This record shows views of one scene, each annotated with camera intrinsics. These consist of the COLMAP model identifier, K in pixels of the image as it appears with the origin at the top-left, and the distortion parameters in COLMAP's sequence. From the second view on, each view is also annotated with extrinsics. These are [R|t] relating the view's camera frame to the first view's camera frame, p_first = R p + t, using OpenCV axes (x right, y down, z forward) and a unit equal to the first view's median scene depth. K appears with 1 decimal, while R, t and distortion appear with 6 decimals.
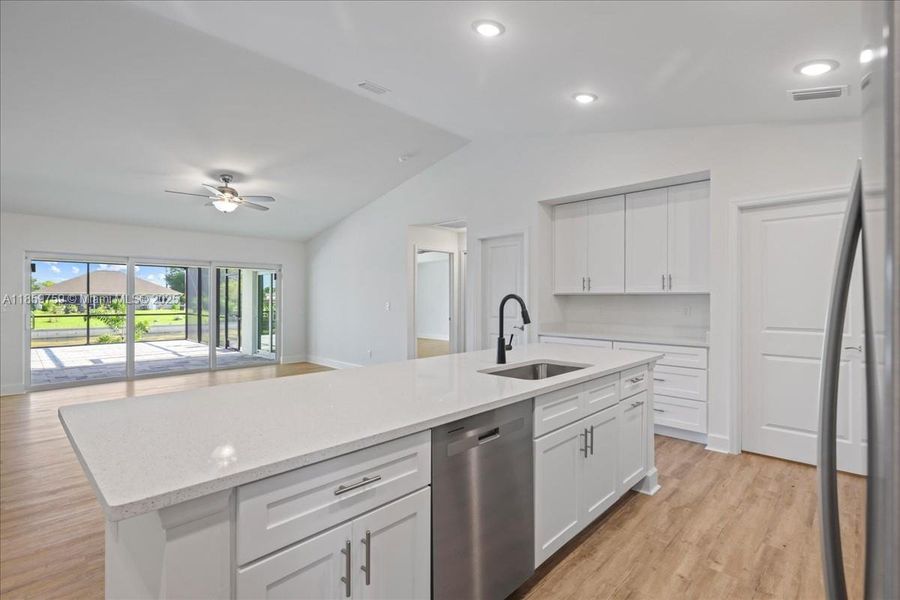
lens RADIAL K [[421.3, 0, 438.9], [0, 421.3, 286.6], [0, 0, 1]] dist [-0.001882, -0.000181]
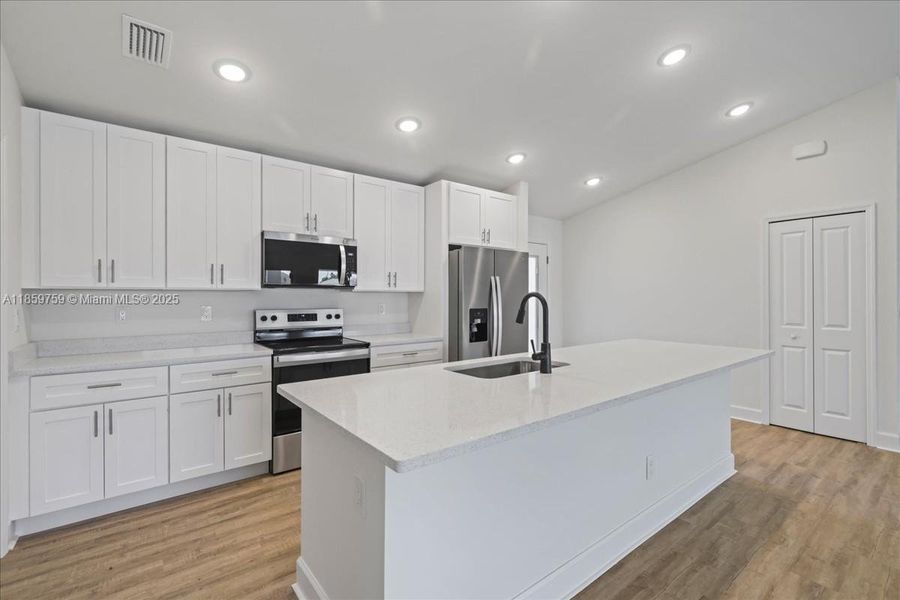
lens RADIAL K [[407.1, 0, 448.5], [0, 407.1, 301.3], [0, 0, 1]] dist [0.000169, 0.000885]
pose [[-0.991781, -0.004303, 0.127878, 0.133028], [-0.006279, 0.999867, -0.015051, 0.027485], [-0.127797, -0.015731, -0.991676, 1.020368]]
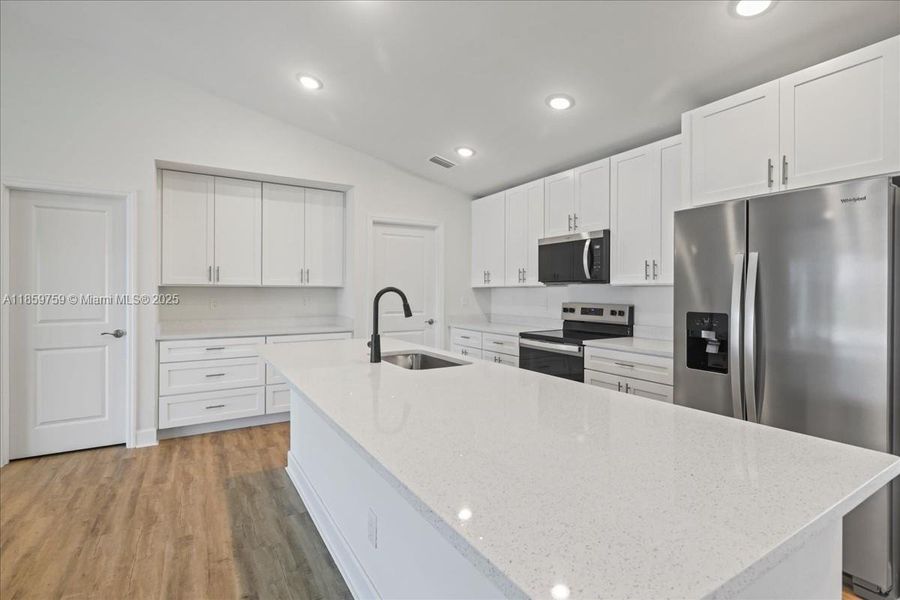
lens RADIAL K [[421.3, 0, 447.3], [0, 421.3, 297.0], [0, 0, 1]] dist [-0.001882, -0.000181]
pose [[0.246991, -0.016108, 0.968884, -0.386160], [-0.027982, 0.999326, 0.023748, 0.007279], [-0.968614, -0.032977, 0.246374, 0.346204]]
